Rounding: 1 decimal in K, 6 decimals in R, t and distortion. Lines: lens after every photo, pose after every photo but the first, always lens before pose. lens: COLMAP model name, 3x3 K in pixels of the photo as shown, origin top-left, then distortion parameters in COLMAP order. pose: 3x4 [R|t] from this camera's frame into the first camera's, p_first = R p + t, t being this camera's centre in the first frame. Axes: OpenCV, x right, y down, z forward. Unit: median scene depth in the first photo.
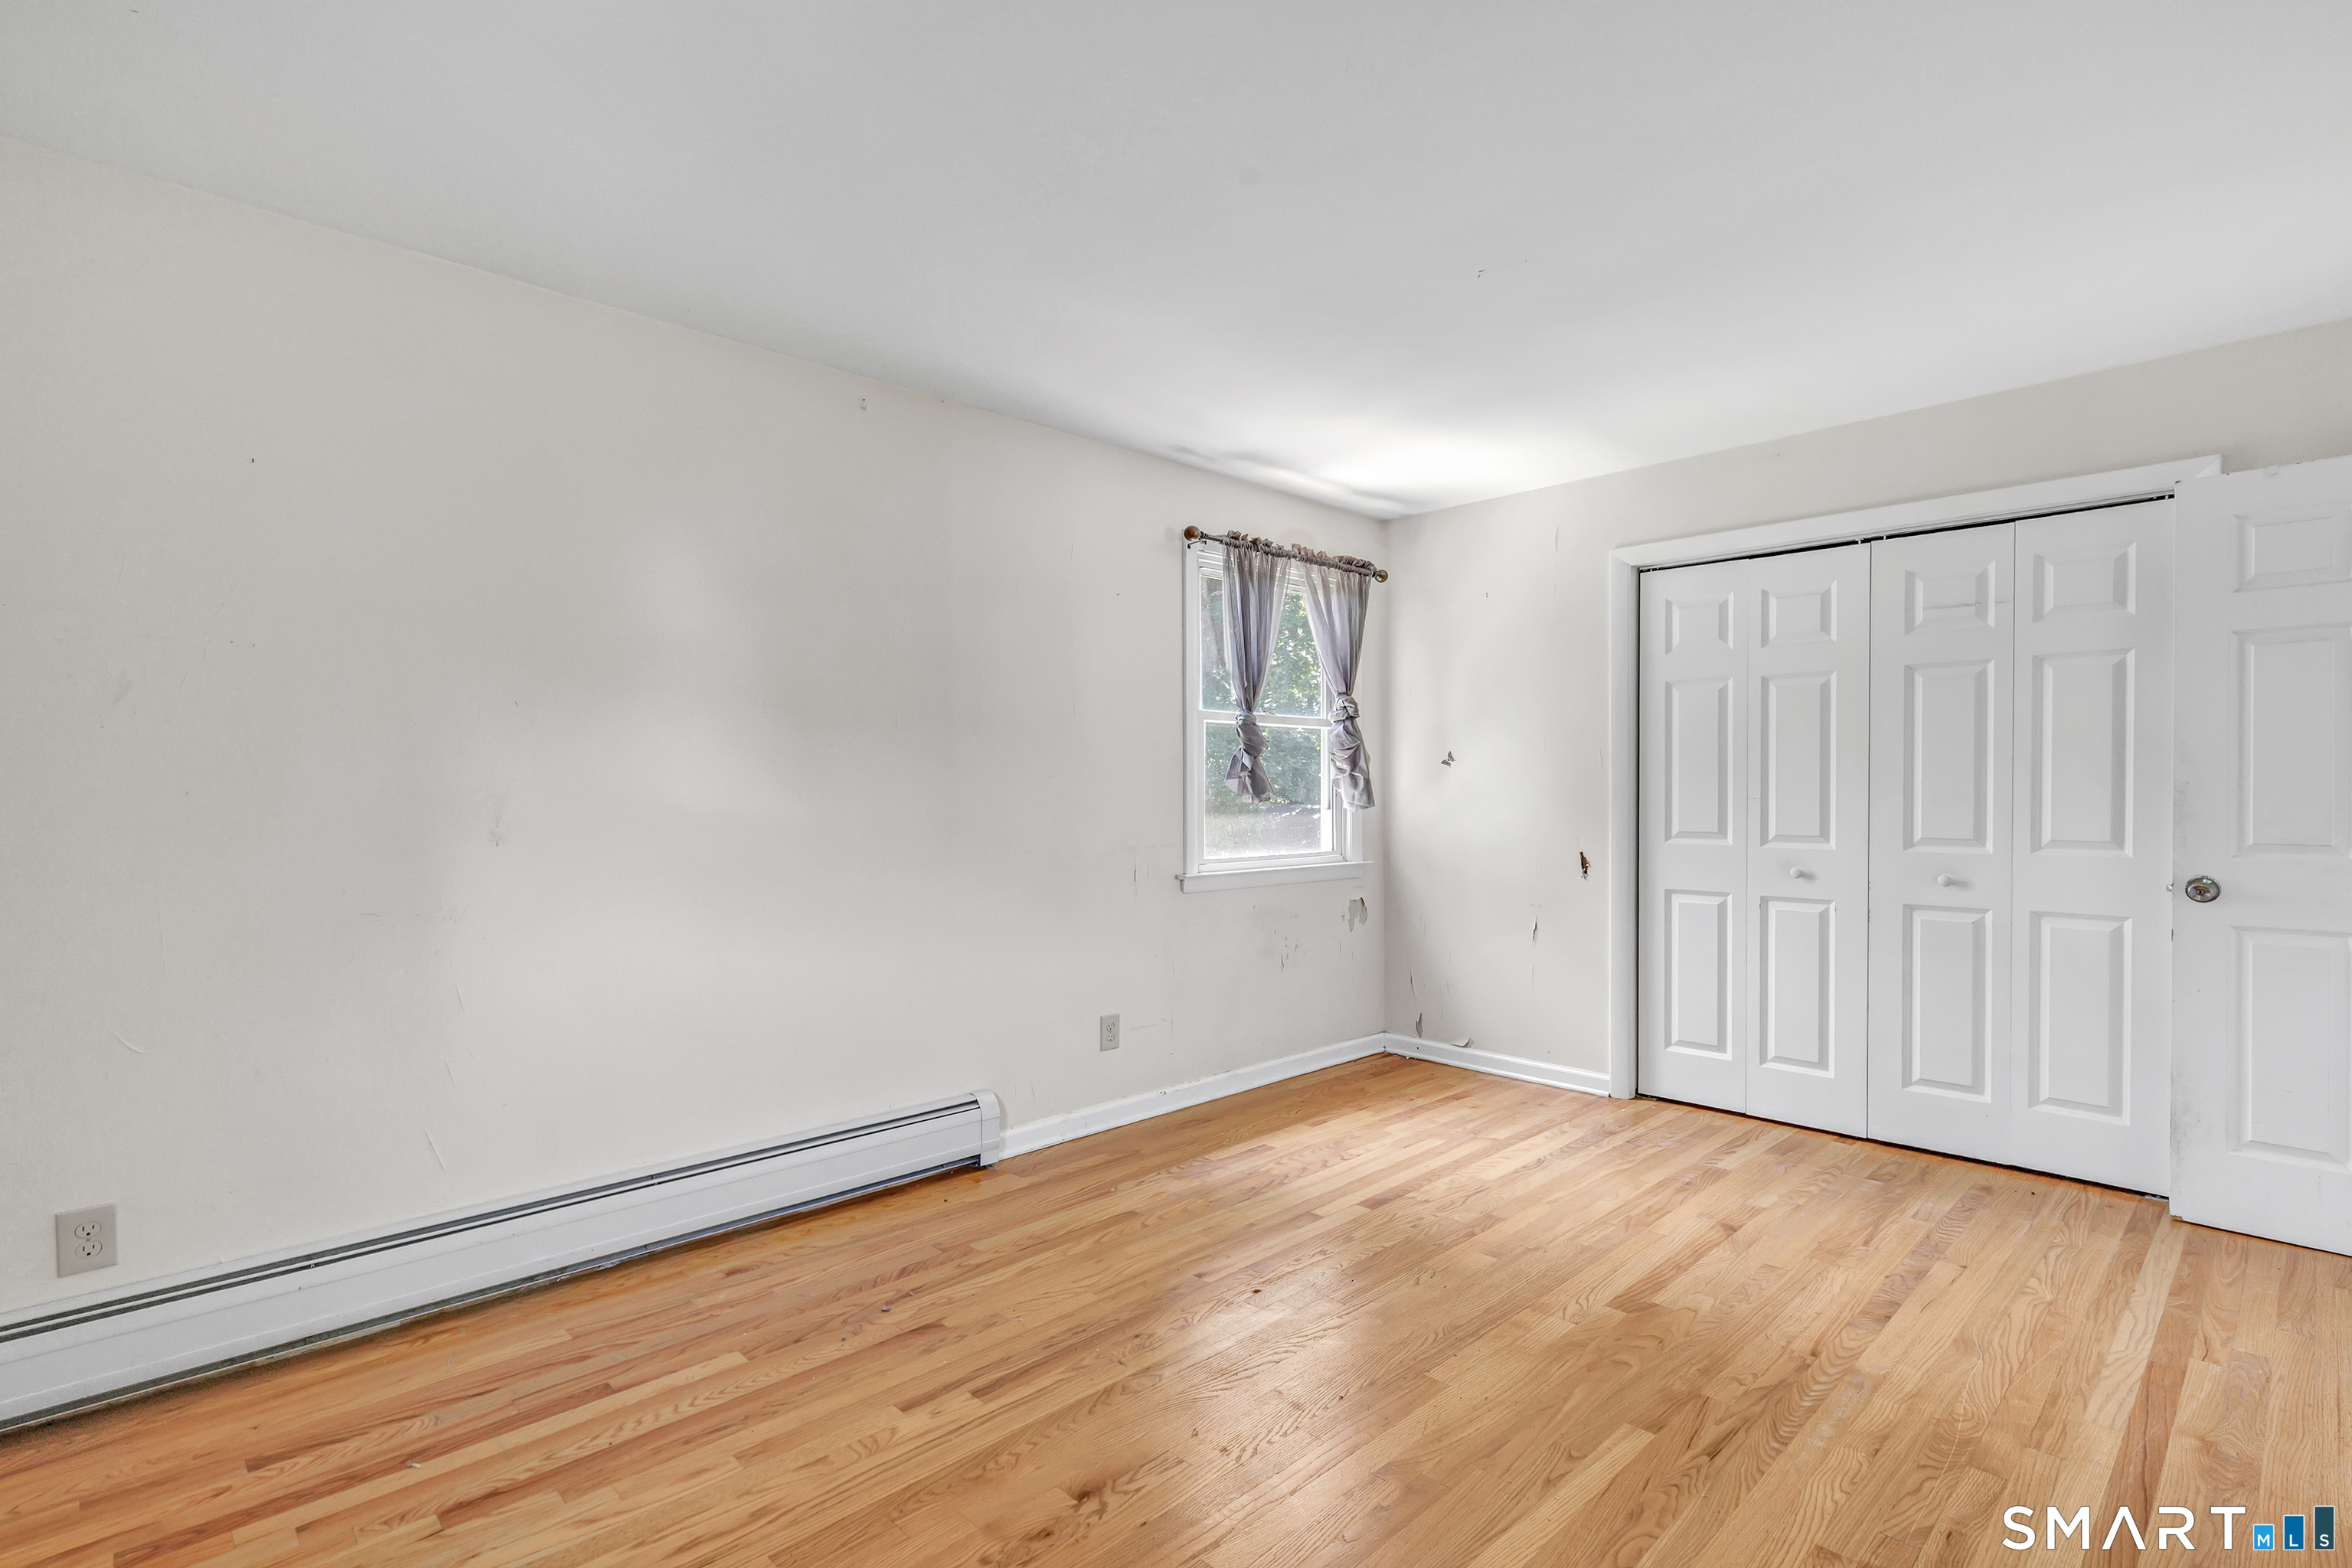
lens RADIAL K [[1105.0, 0, 1173.1], [0, 1105.0, 789.4], [0, 0, 1]] dist [0.001460, 0.000241]
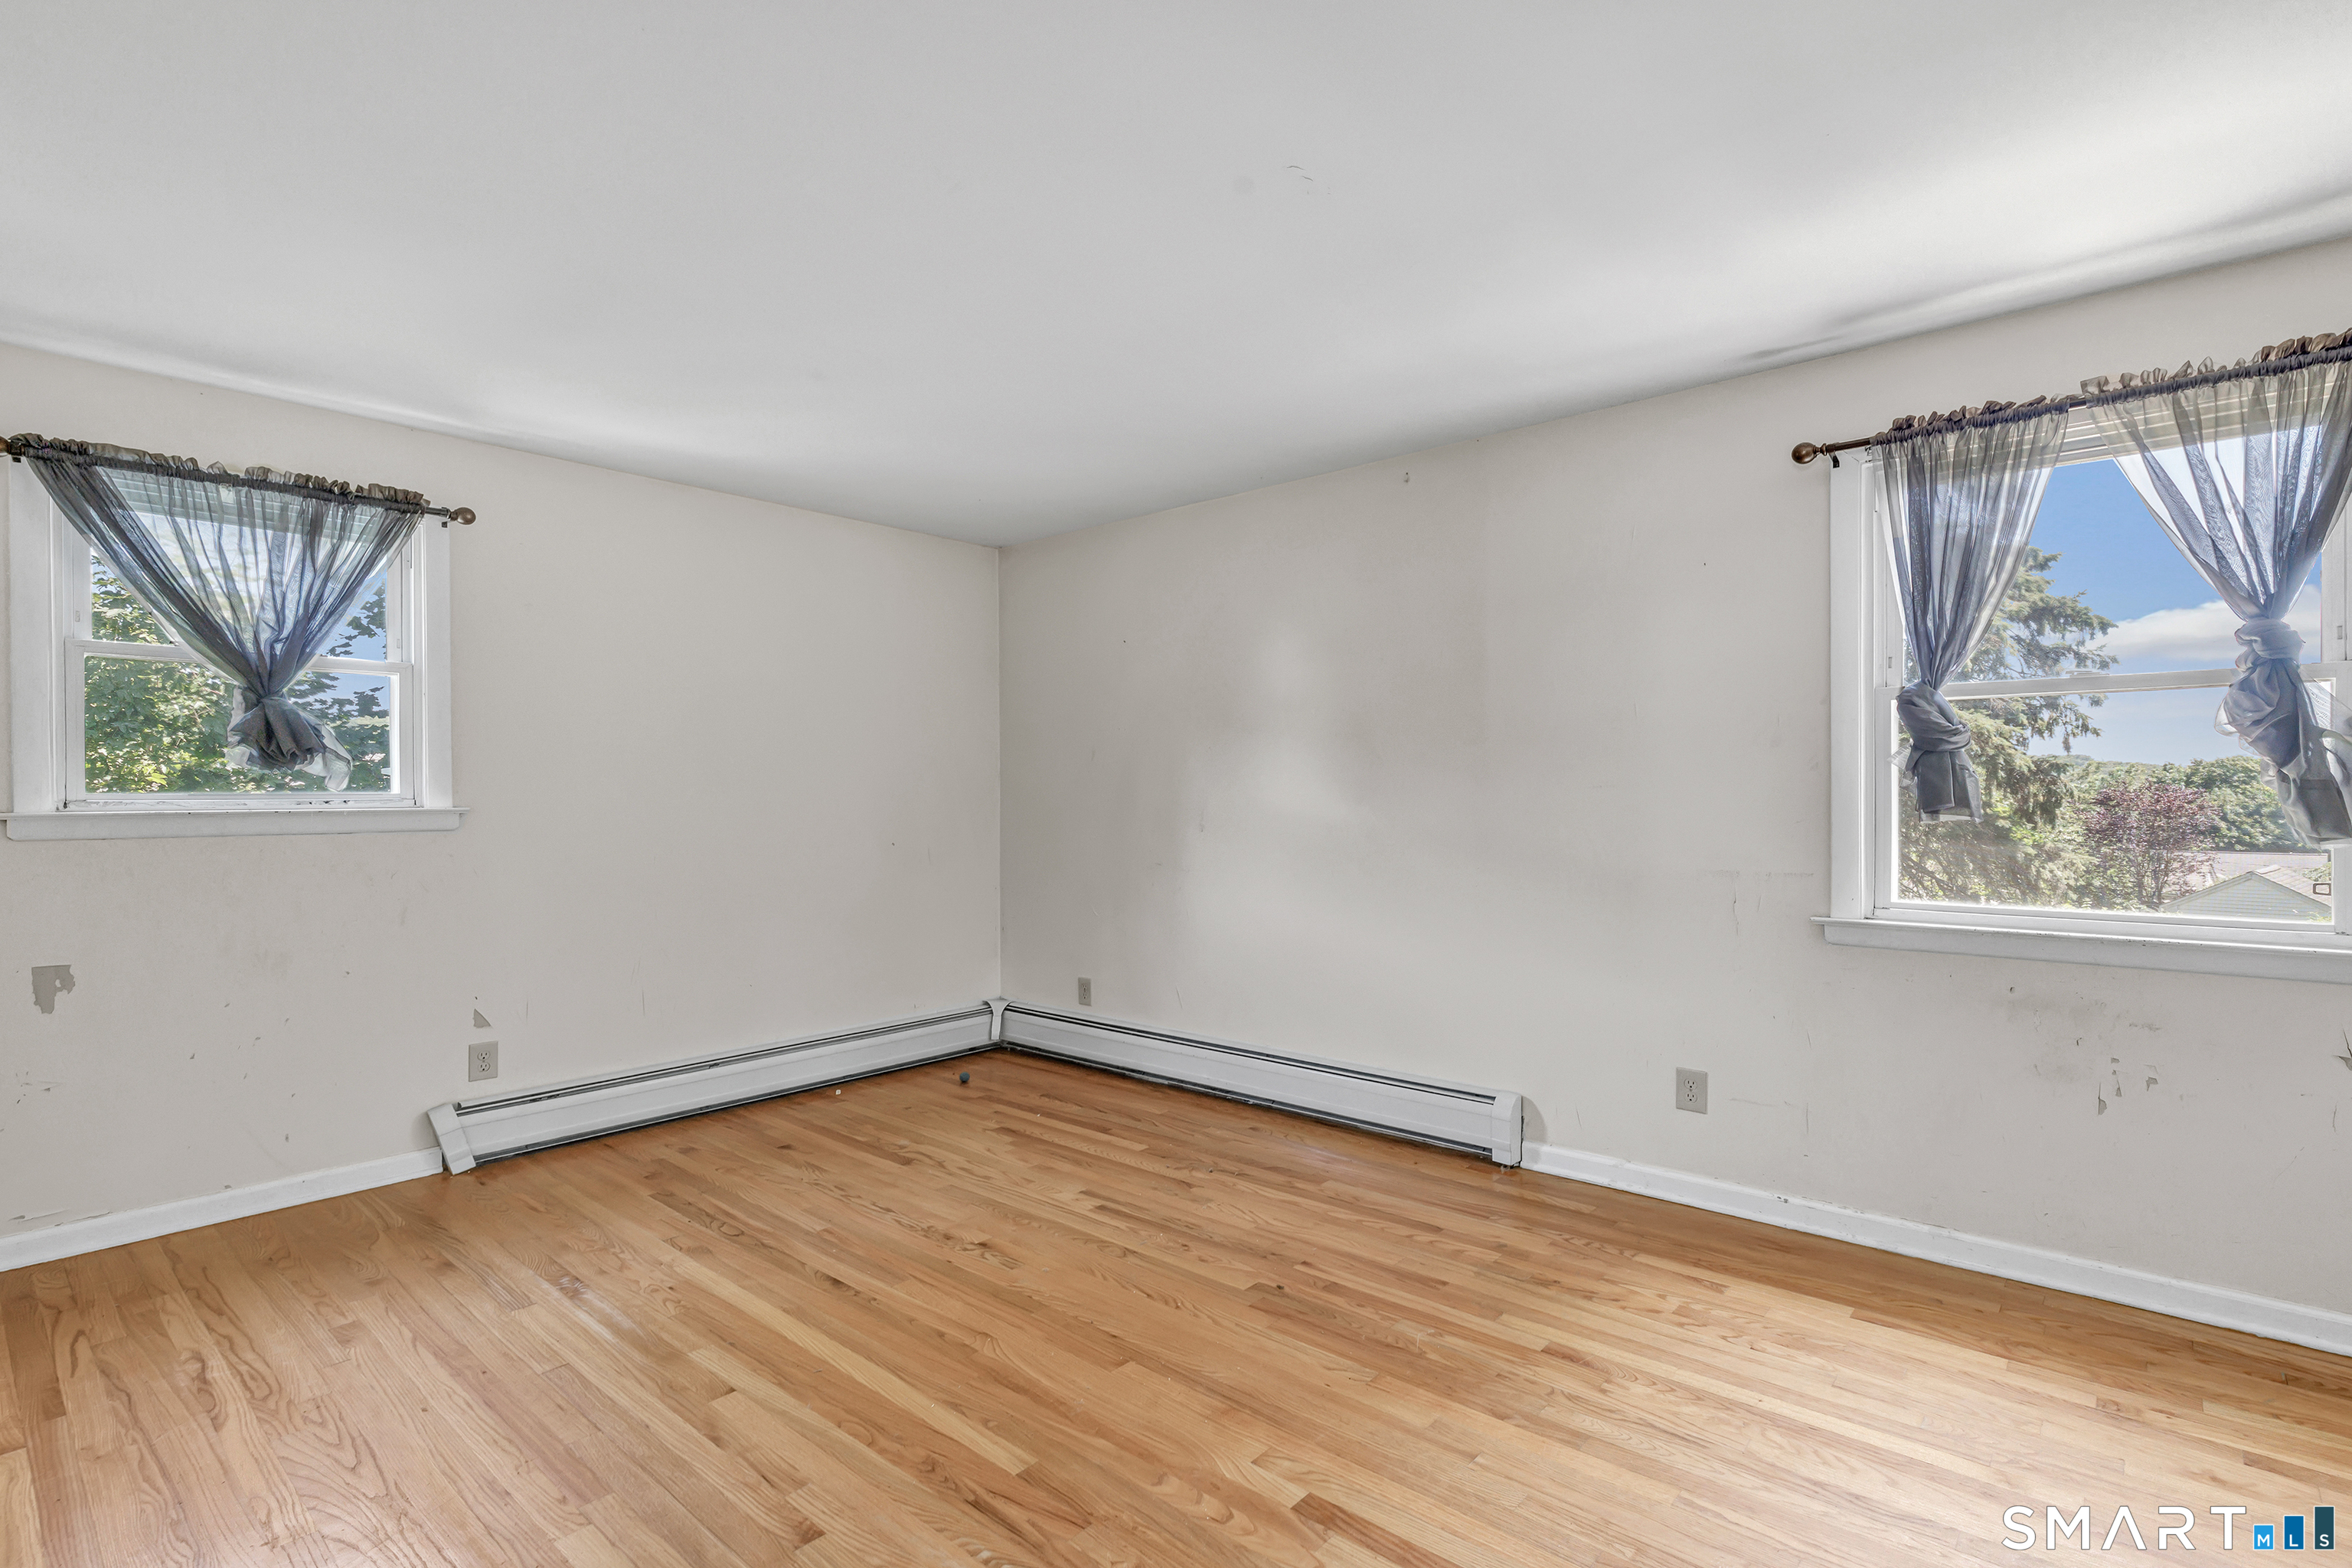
lens RADIAL K [[1059.1, 0, 1186.4], [0, 1059.1, 793.6], [0, 0, 1]] dist [-0.001420, 0.000143]
pose [[0.110476, -0.001104, -0.993878, 0.984934], [0.001733, 0.999998, -0.000918, -0.007439], [0.993877, -0.001621, 0.110477, 0.751937]]
